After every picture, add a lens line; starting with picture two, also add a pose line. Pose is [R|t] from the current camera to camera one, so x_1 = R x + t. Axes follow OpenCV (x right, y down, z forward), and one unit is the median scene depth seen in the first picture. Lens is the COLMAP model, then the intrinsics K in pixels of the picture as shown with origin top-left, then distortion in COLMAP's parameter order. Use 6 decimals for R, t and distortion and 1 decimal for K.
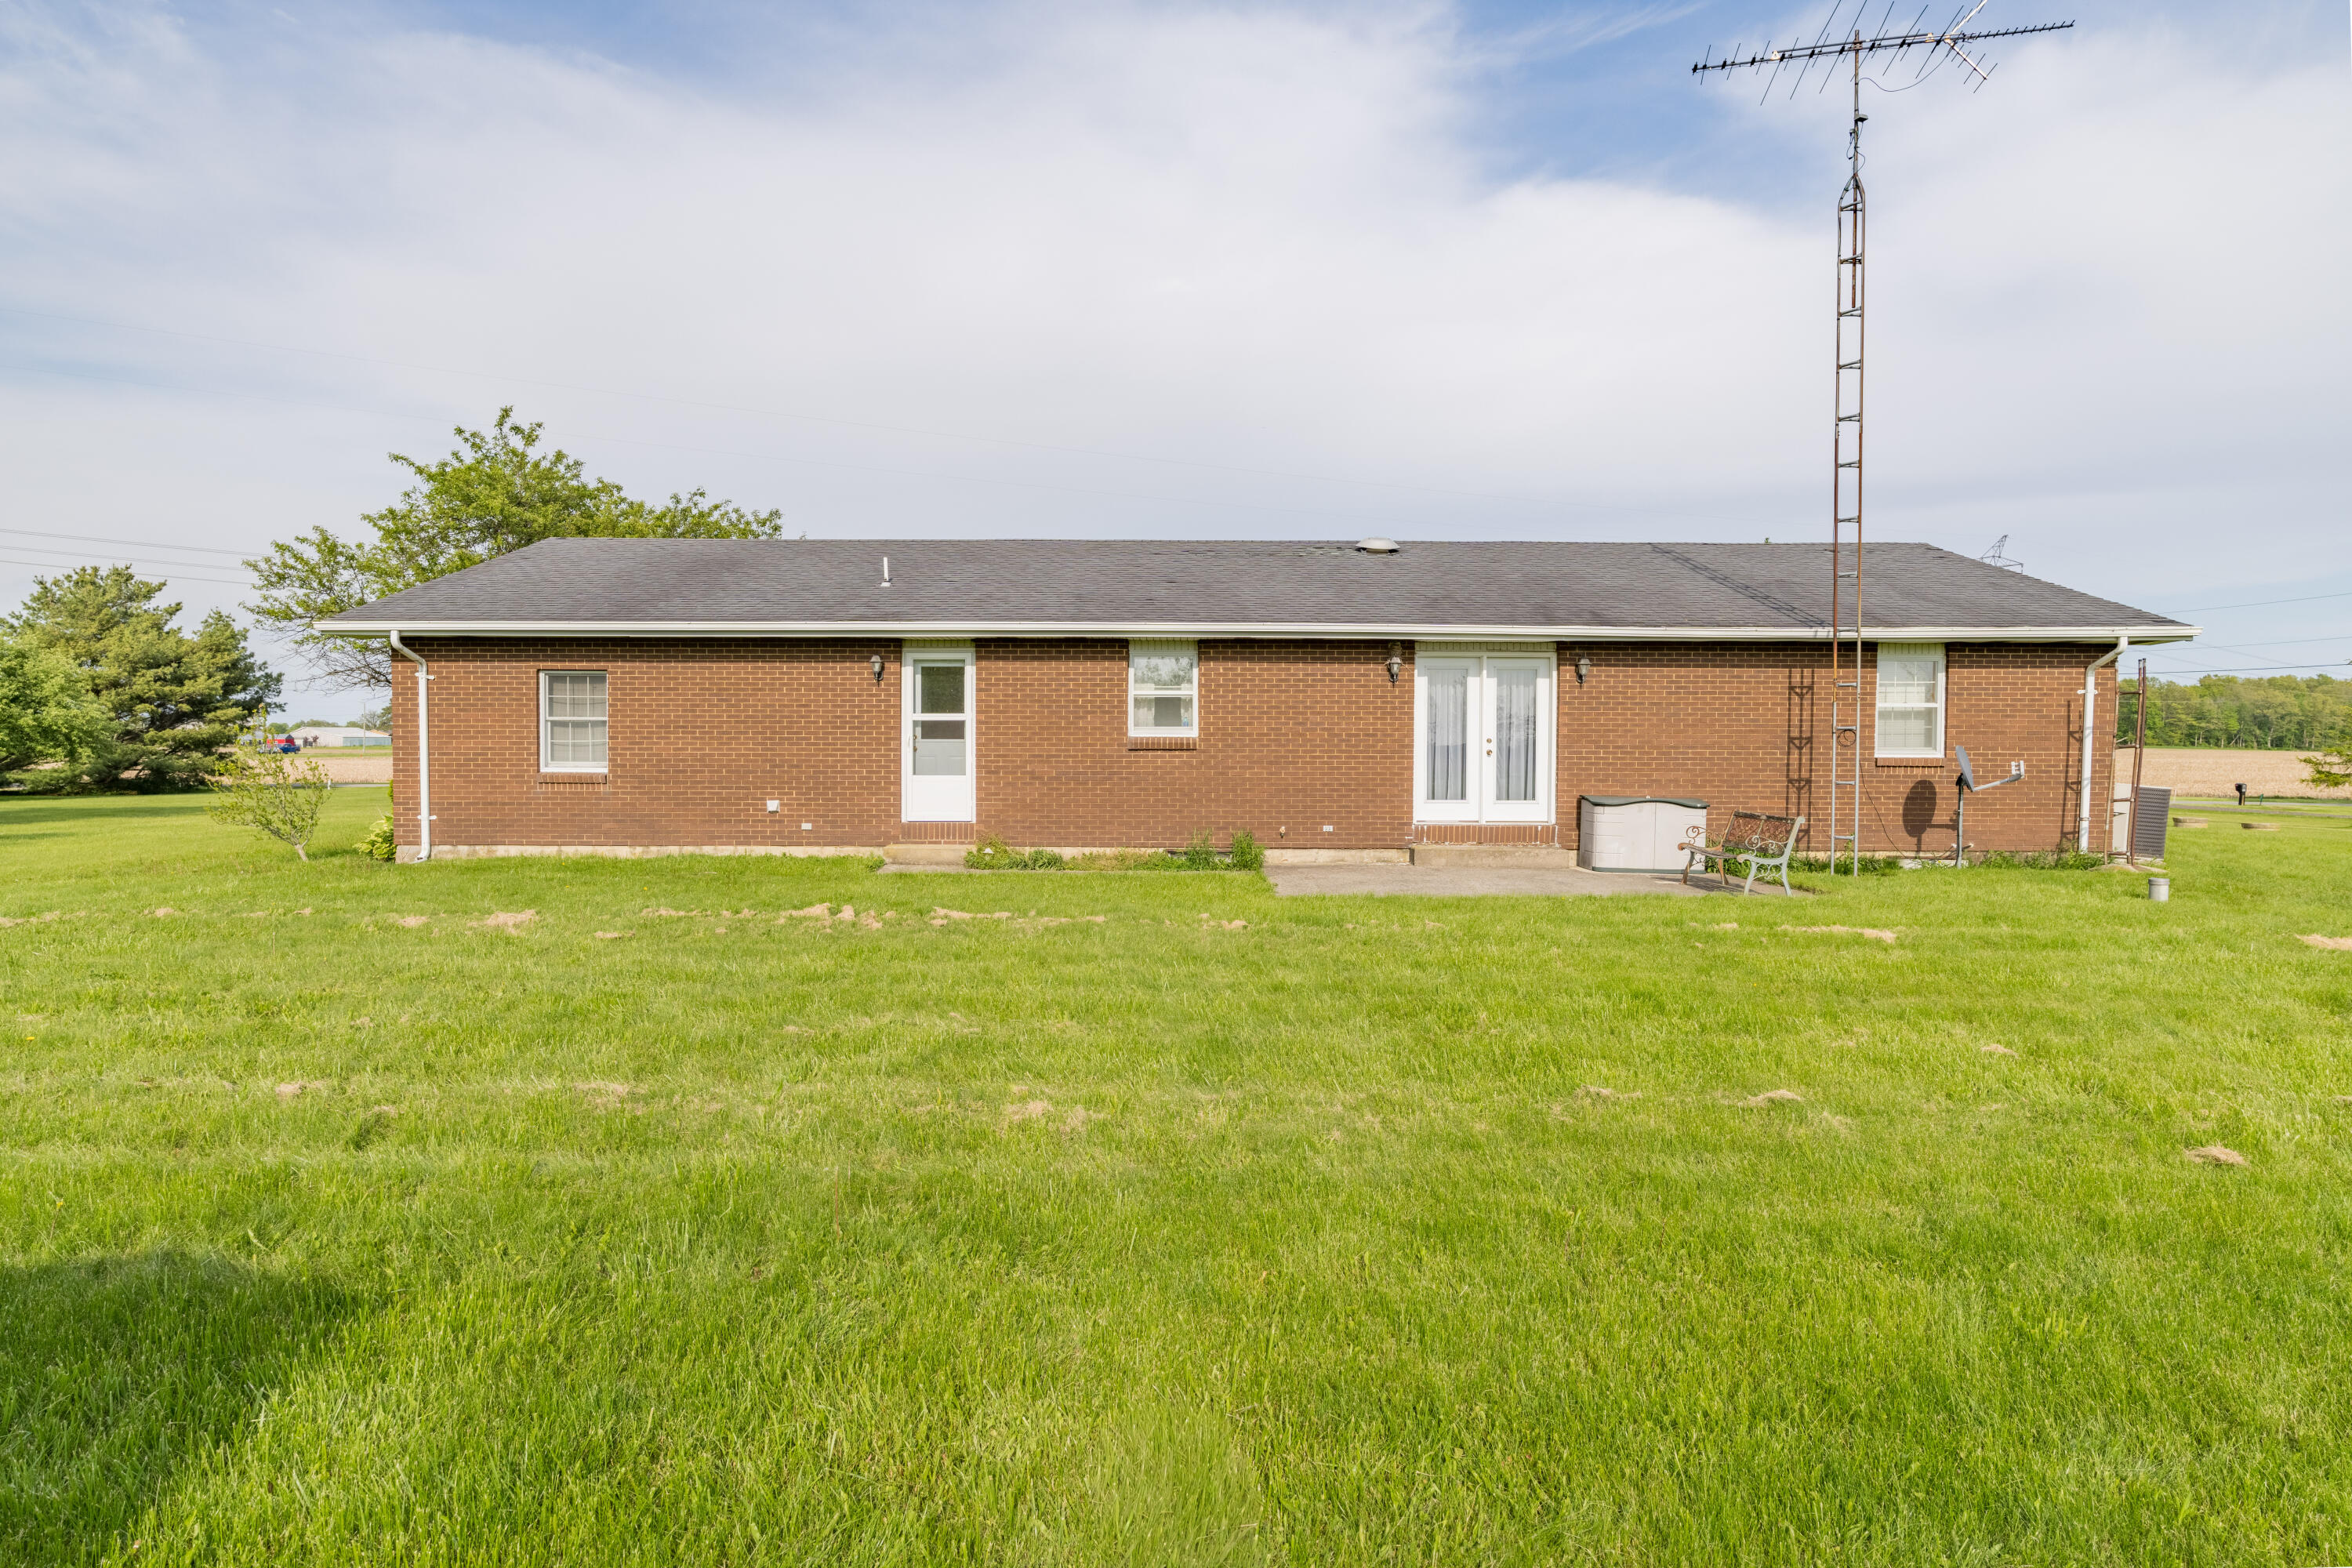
lens RADIAL K [[1276.2, 0, 1184.3], [0, 1276.2, 786.1], [0, 0, 1]] dist [-0.005773, -0.000349]
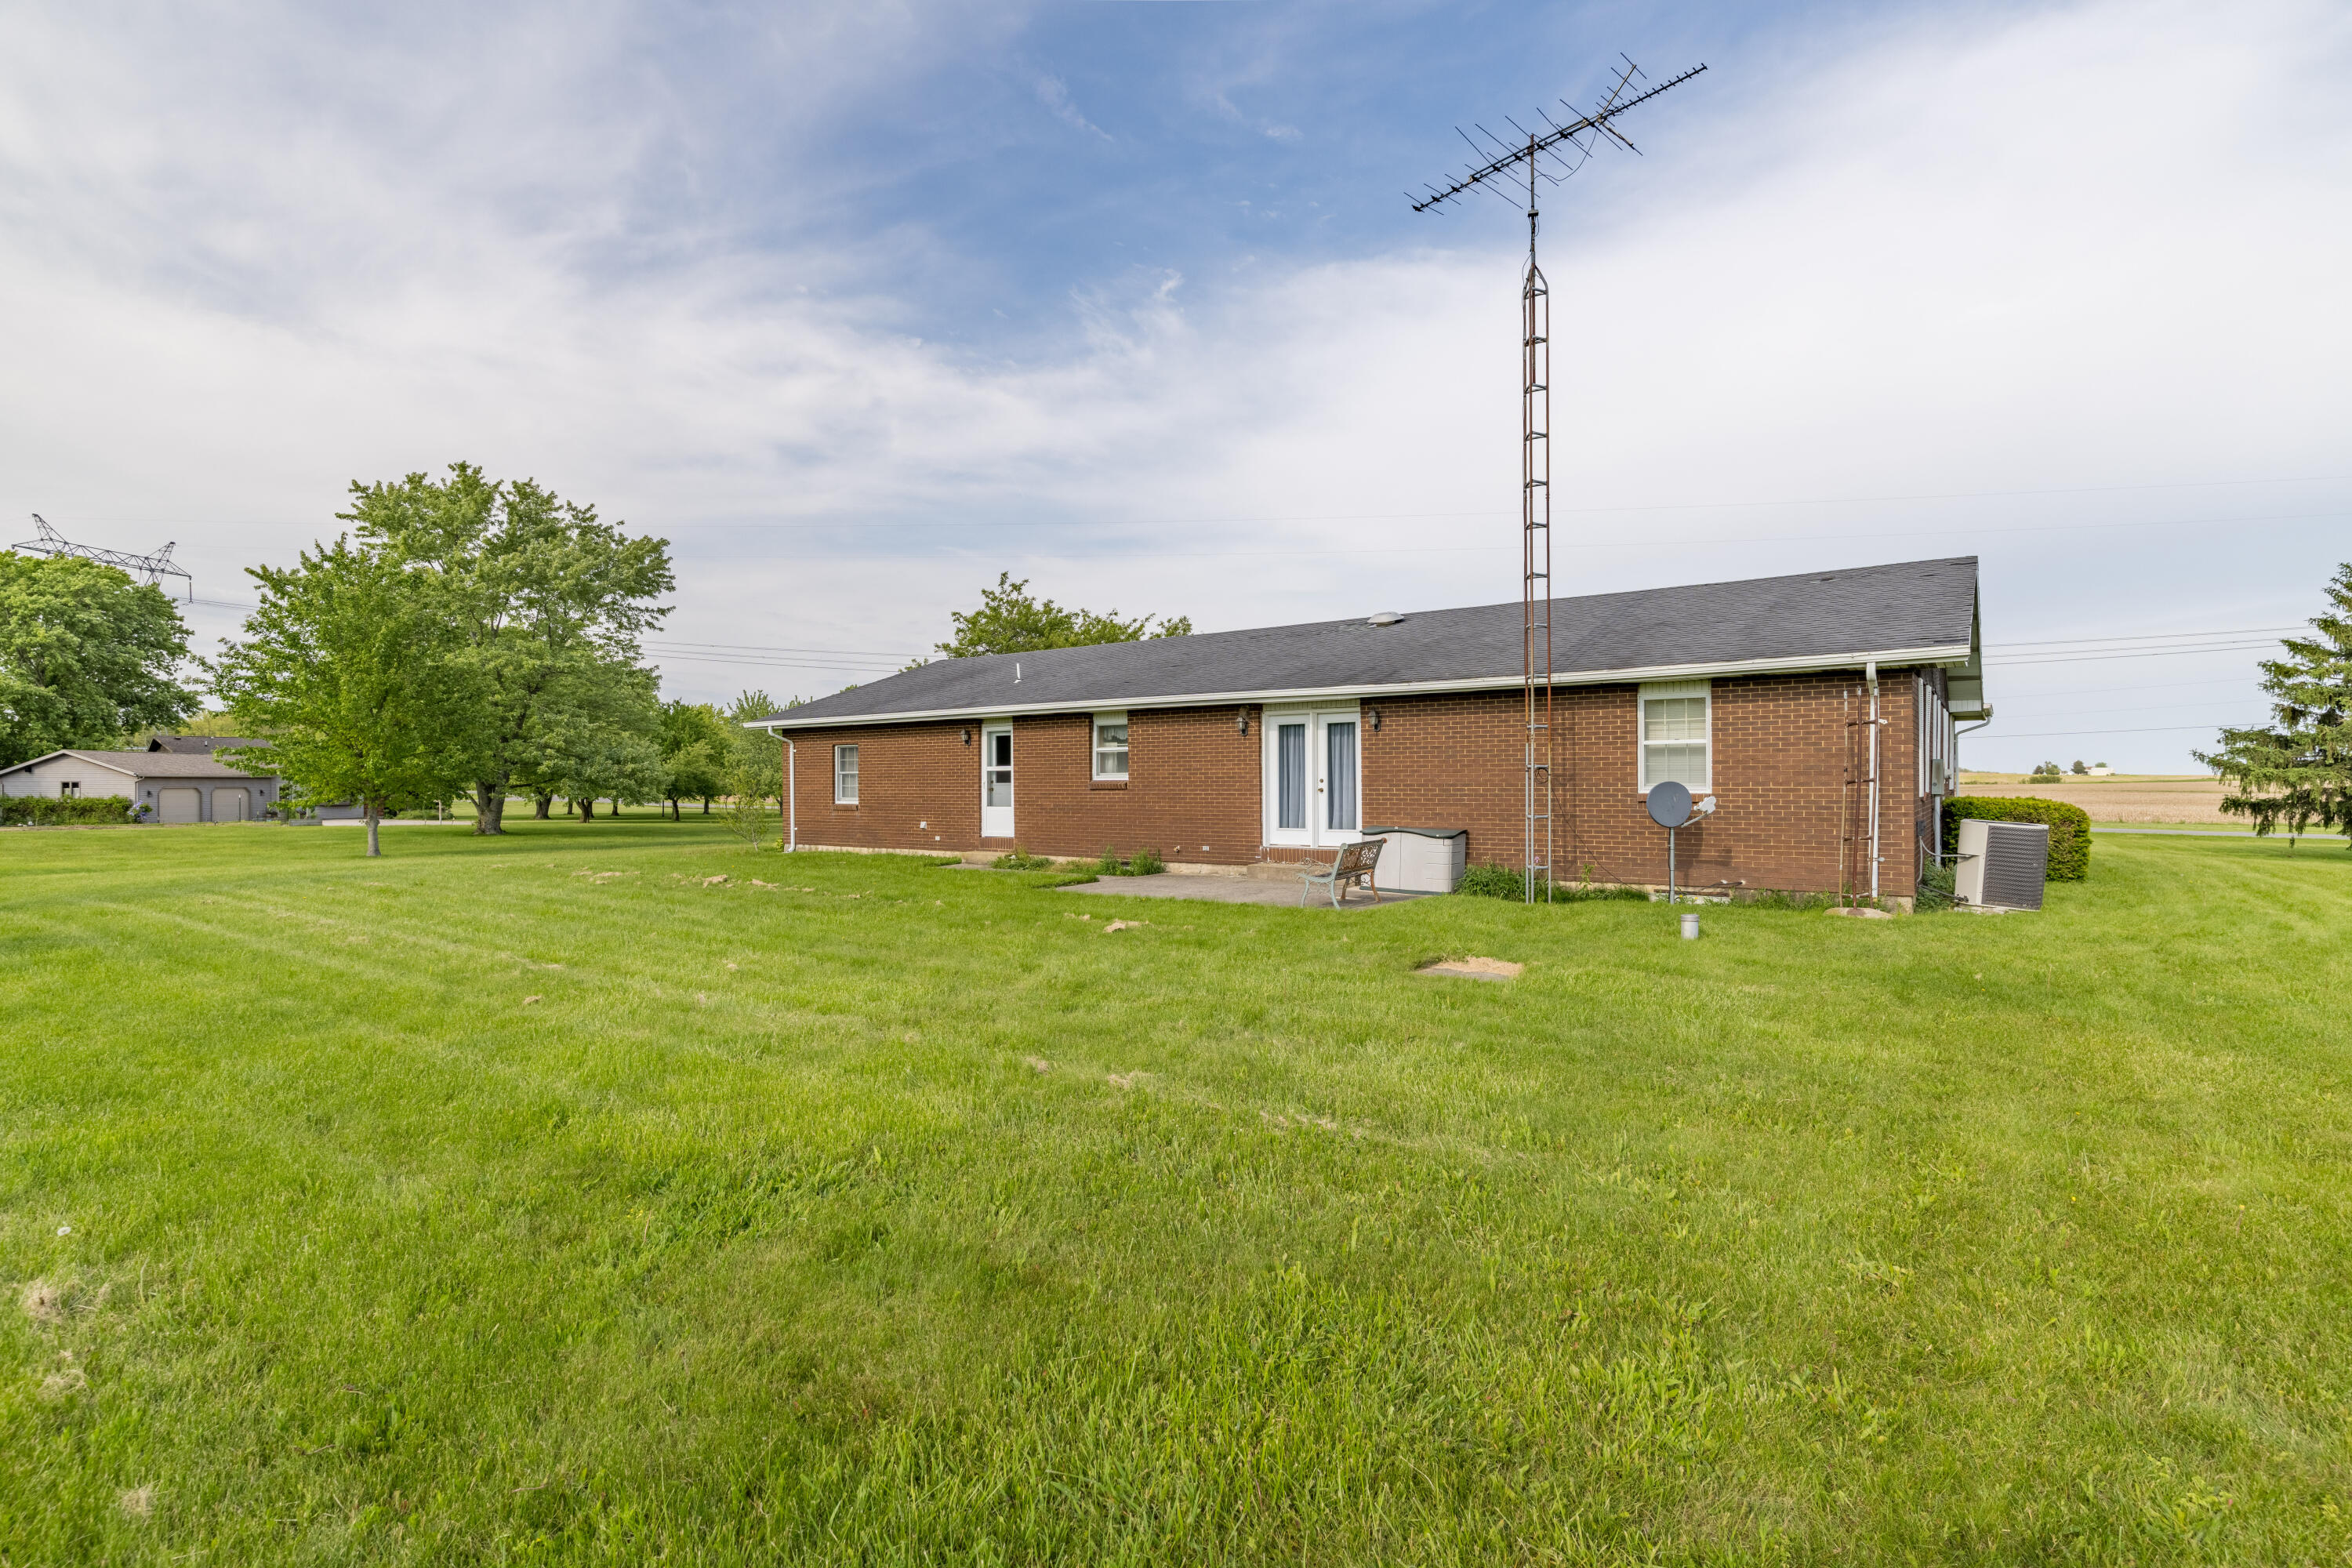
lens RADIAL K [[1110.0, 0, 1184.4], [0, 1110.0, 779.7], [0, 0, 1]] dist [0.000532, 0.000012]
pose [[0.806523, -0.009885, -0.591120, 0.776336], [-0.009949, 0.999492, -0.030287, -0.002629], [0.591119, 0.030308, 0.806015, 0.056272]]
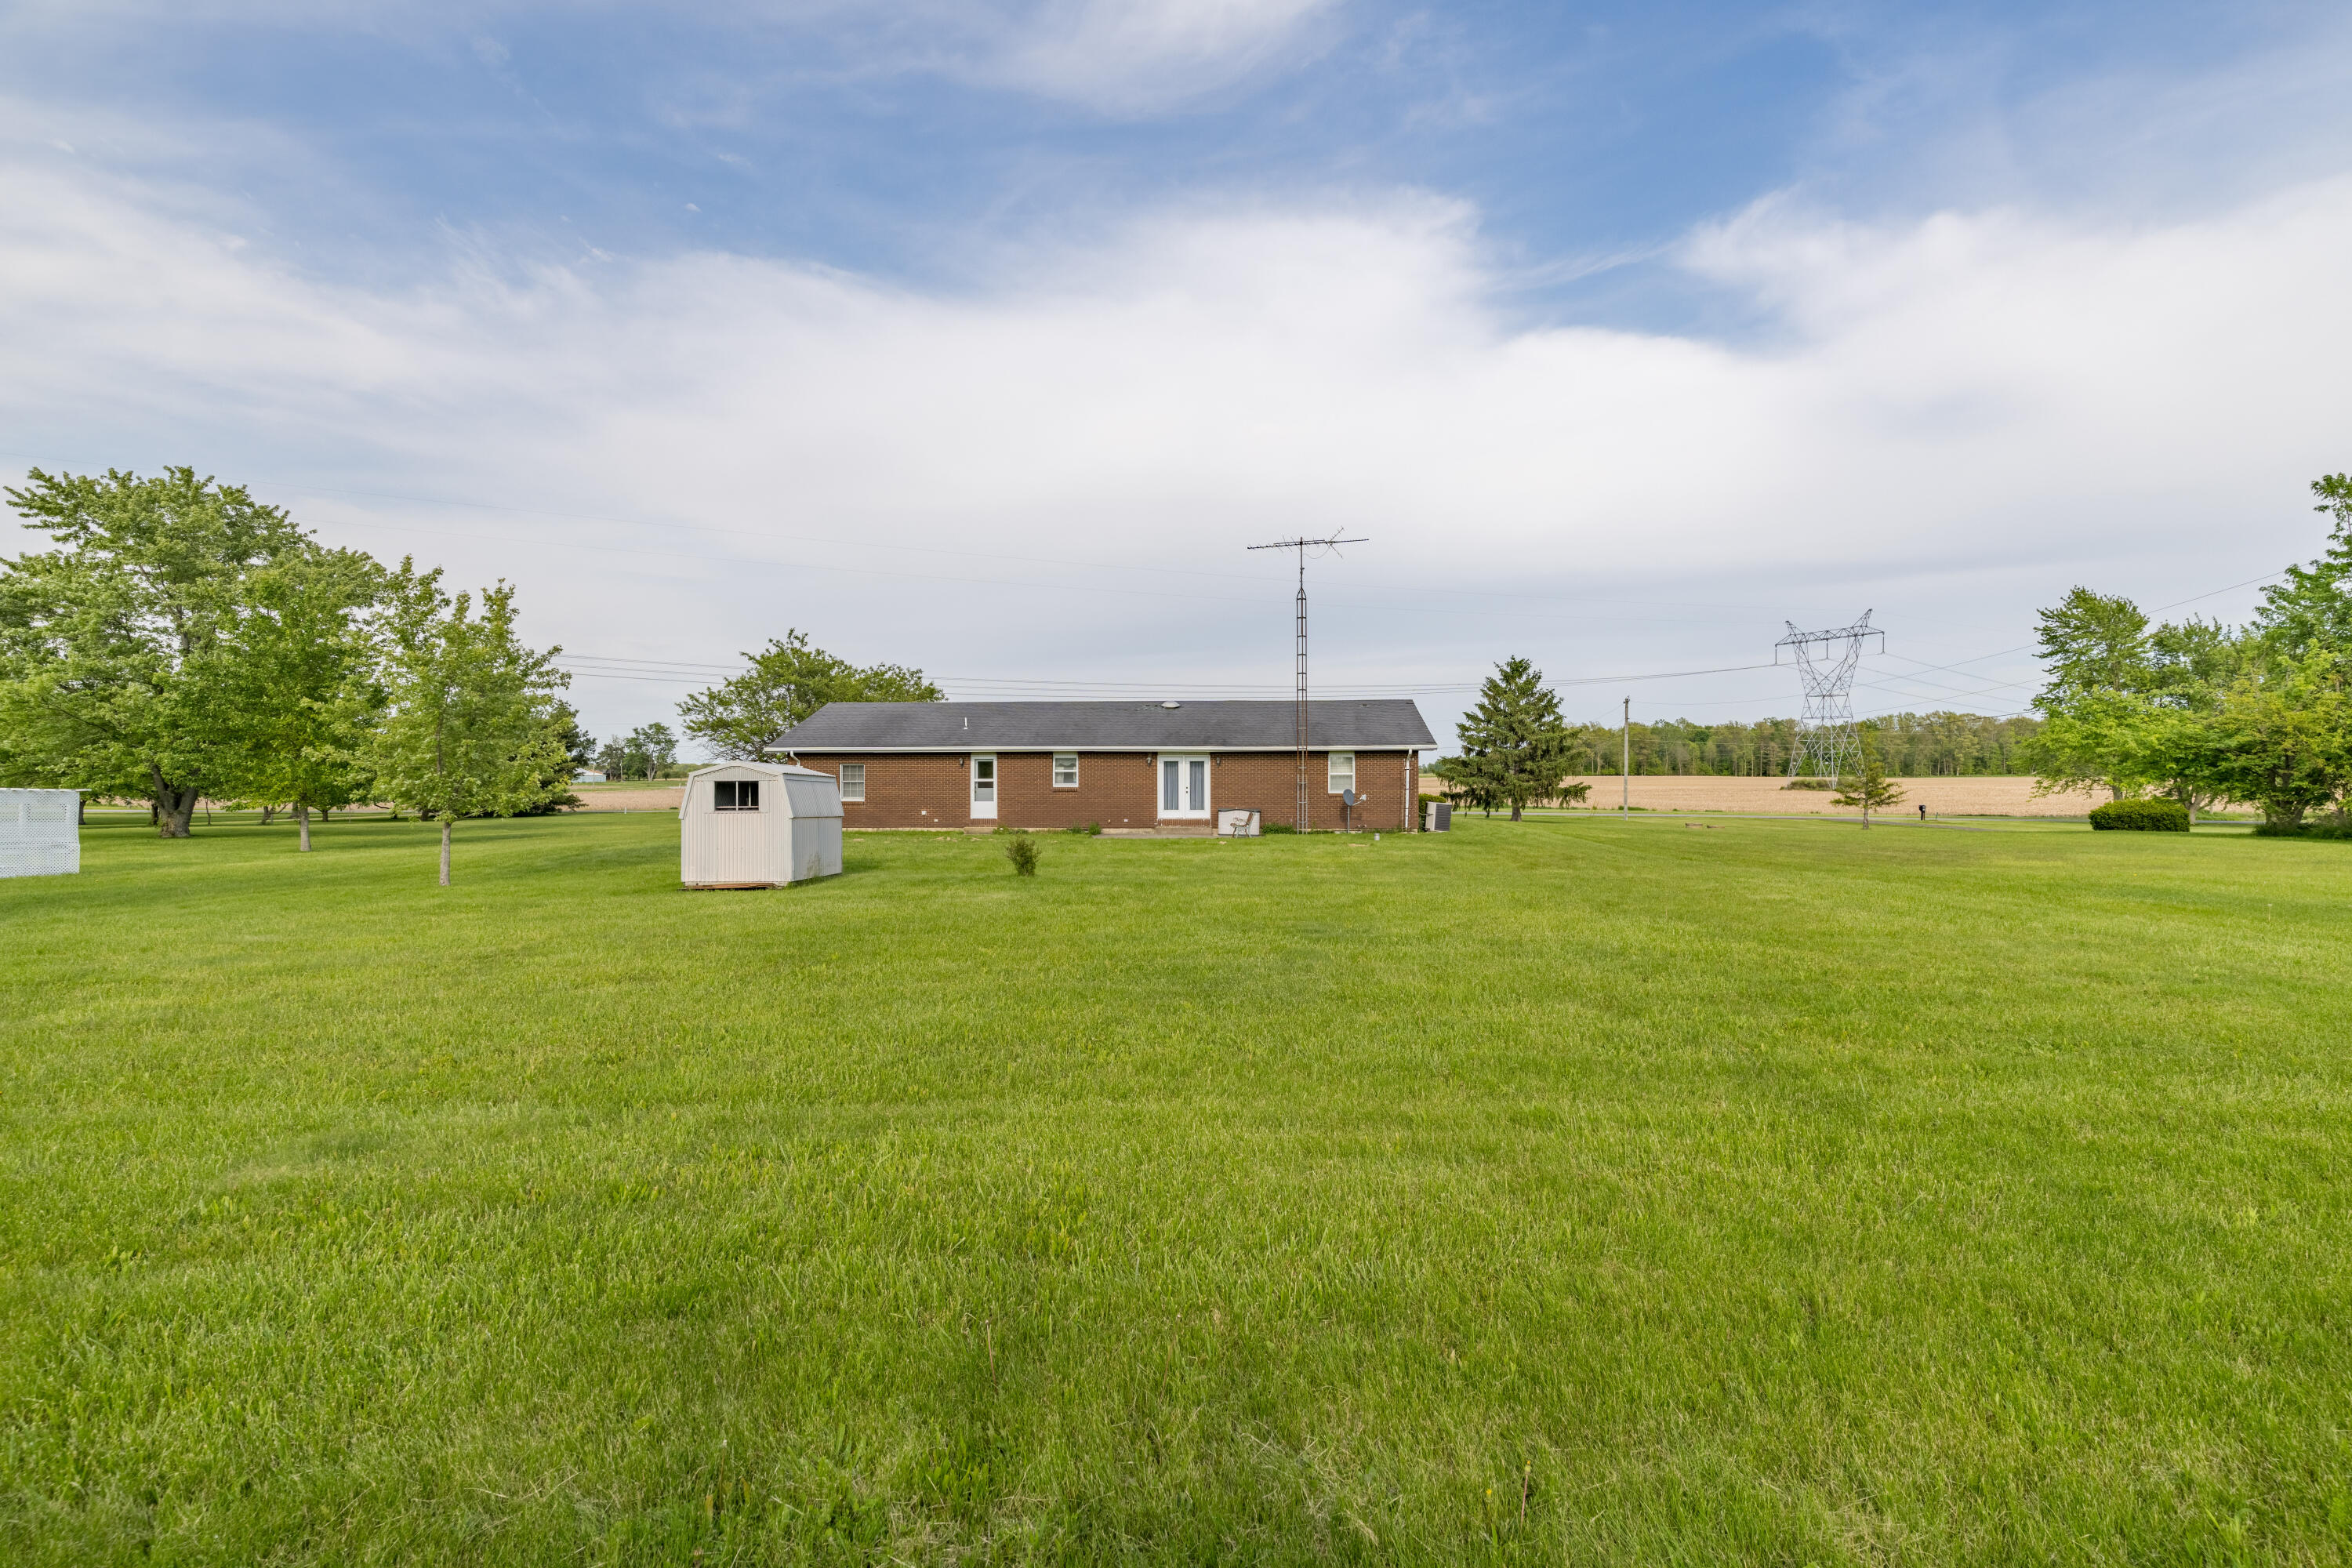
lens RADIAL K [[1110.0, 0, 1192.8], [0, 1110.0, 790.7], [0, 0, 1]] dist [0.000532, 0.000012]
pose [[0.998643, -0.005321, -0.051814, 0.376863], [0.004413, 0.999835, -0.017628, 0.011977], [0.051899, 0.017375, 0.998501, -1.347898]]
